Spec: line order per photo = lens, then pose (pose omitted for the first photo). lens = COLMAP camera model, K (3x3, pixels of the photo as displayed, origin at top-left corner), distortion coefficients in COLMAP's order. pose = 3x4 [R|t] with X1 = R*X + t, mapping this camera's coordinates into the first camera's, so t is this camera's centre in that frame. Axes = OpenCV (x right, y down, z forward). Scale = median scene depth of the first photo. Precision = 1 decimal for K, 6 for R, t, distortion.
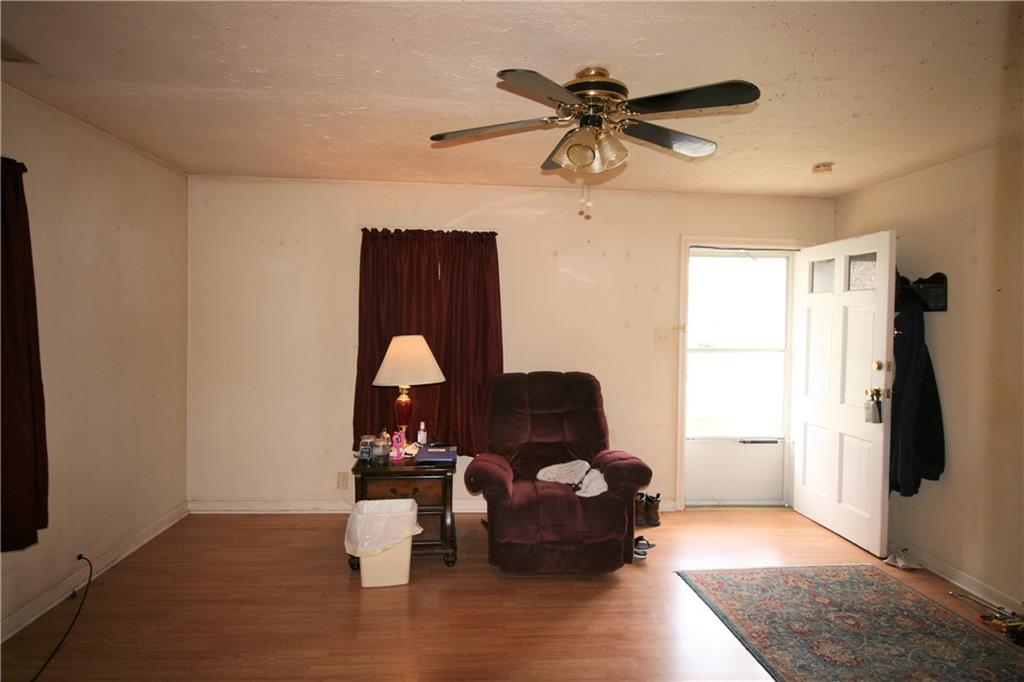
lens RADIAL K [[566.6, 0, 512.0], [0, 566.6, 341.0], [0, 0, 1]] dist [0.004102, 0.000627]
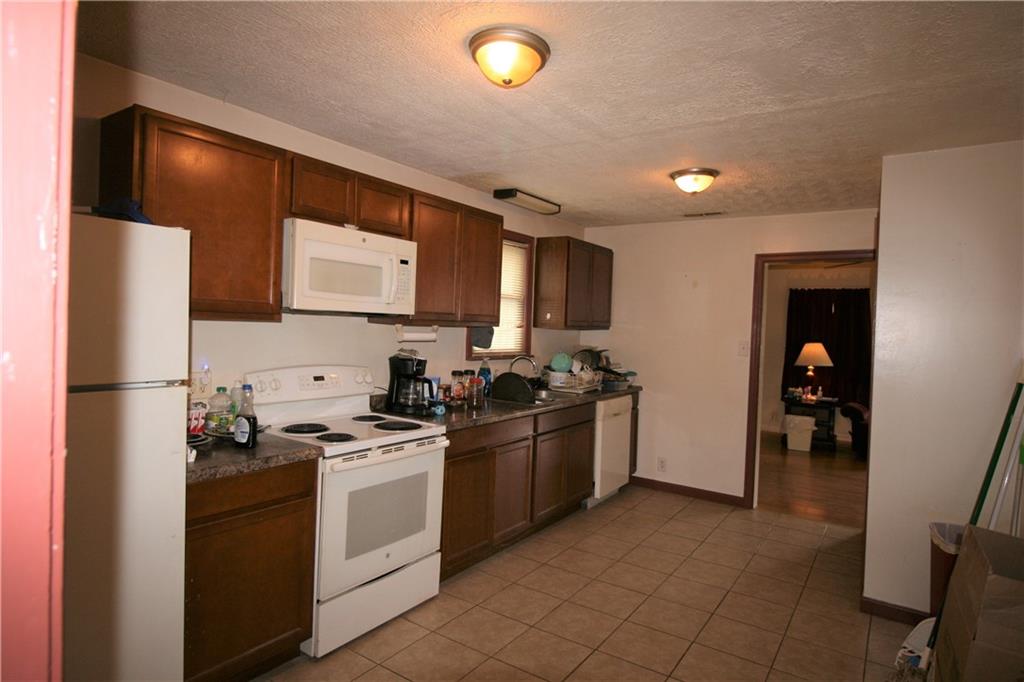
lens RADIAL K [[566.6, 0, 512.0], [0, 566.6, 341.0], [0, 0, 1]] dist [0.004102, 0.000627]
pose [[0.775748, 0.019987, -0.630726, 0.283794], [-0.037004, 0.999219, -0.013848, 0.056708], [0.629957, 0.034082, 0.775882, -1.370902]]
